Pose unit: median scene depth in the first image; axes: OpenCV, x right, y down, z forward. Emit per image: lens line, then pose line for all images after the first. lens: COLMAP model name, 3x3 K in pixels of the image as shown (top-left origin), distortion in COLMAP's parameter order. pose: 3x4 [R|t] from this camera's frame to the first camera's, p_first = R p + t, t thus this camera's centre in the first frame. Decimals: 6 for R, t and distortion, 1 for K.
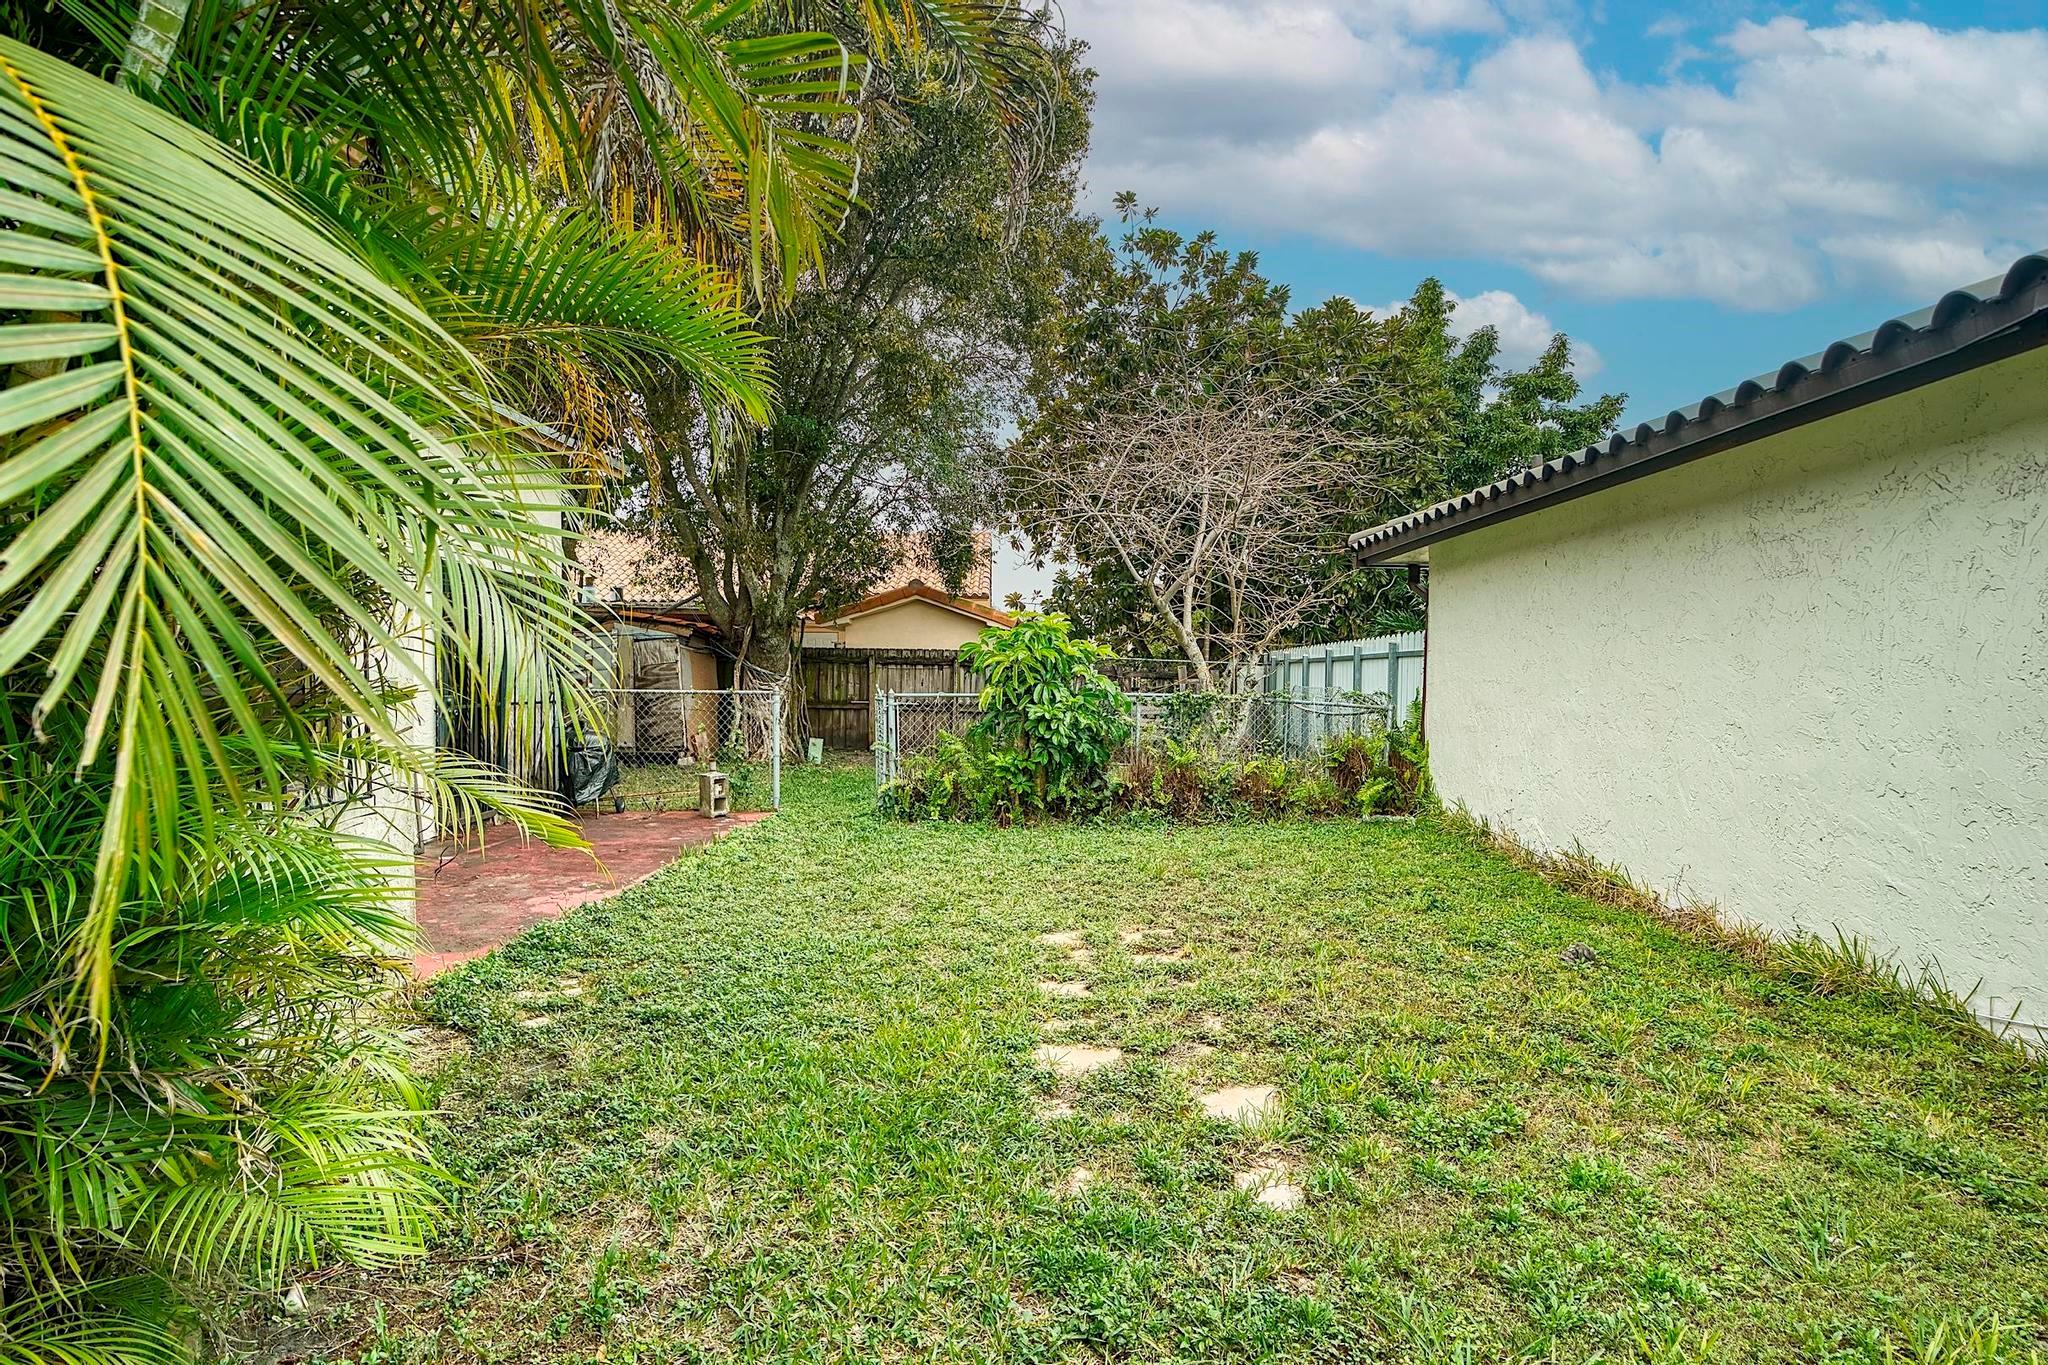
lens RADIAL K [[1031.5, 0, 1020.3], [0, 1031.5, 678.8], [0, 0, 1]] dist [0.005546, 0.001373]
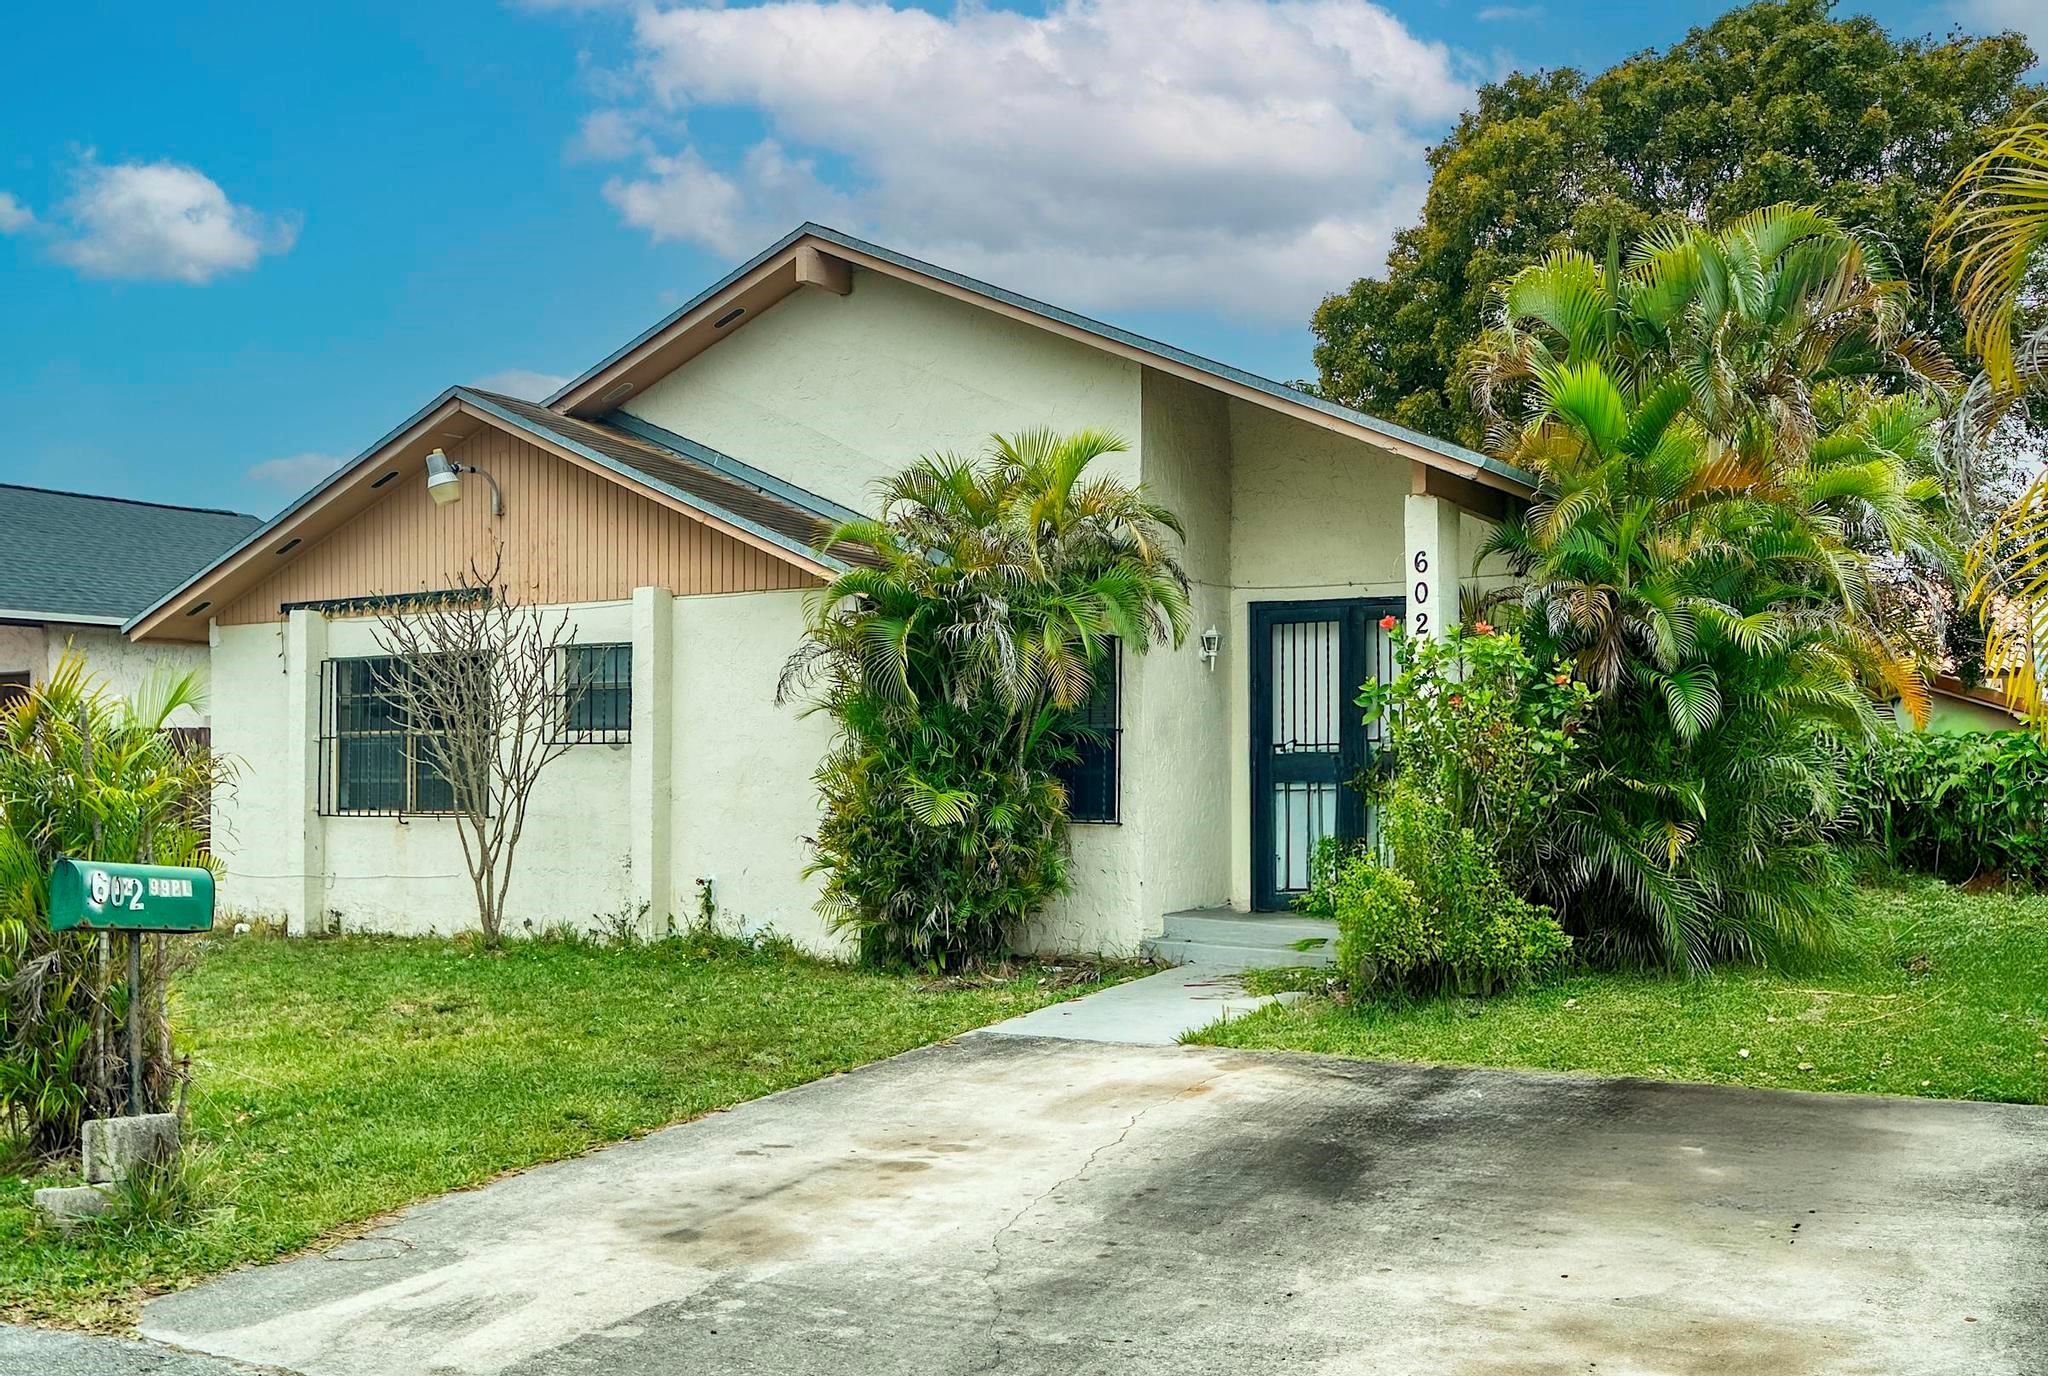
lens RADIAL K [[1927.6, 0, 1025.1], [0, 1927.6, 701.1], [0, 0, 1]] dist [-0.002913, 0.000000]
pose [[0.865625, -0.015170, -0.500464, 0.108736], [-0.006362, 0.999127, -0.041289, 0.016866], [0.500653, 0.038924, 0.864772, -1.500553]]
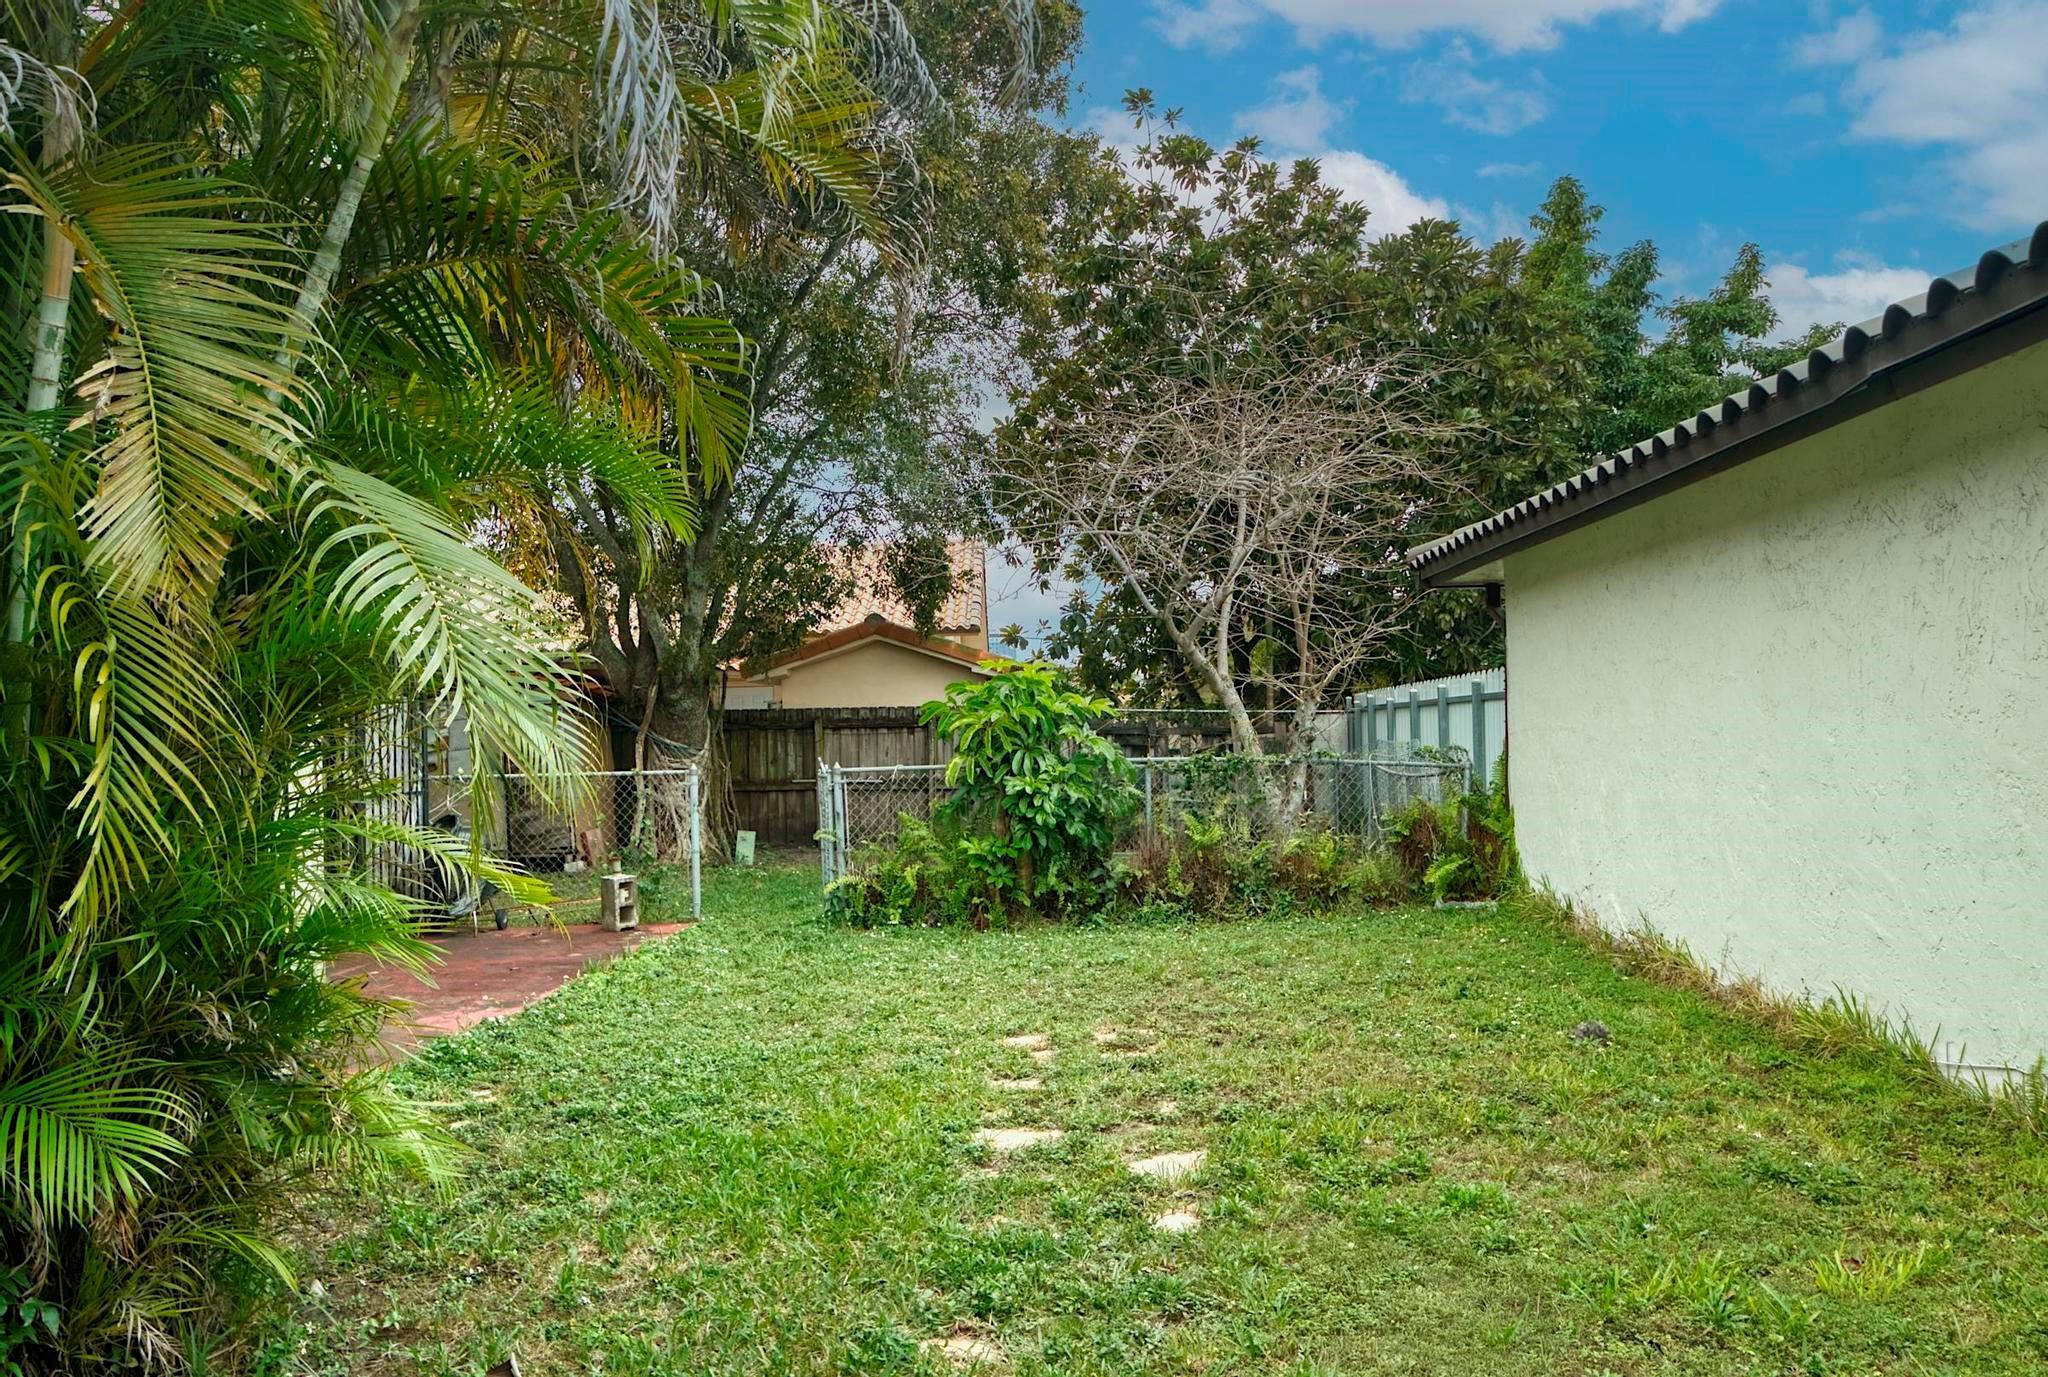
lens RADIAL K [[1540.5, 0, 1026.3], [0, 1540.5, 686.5], [0, 0, 1]] dist [-0.003495, -0.004834]
pose [[0.999316, -0.033746, -0.015098, 0.042062], [0.033205, 0.998844, -0.034762, -0.002765], [0.016253, 0.034236, 0.999282, -0.193097]]
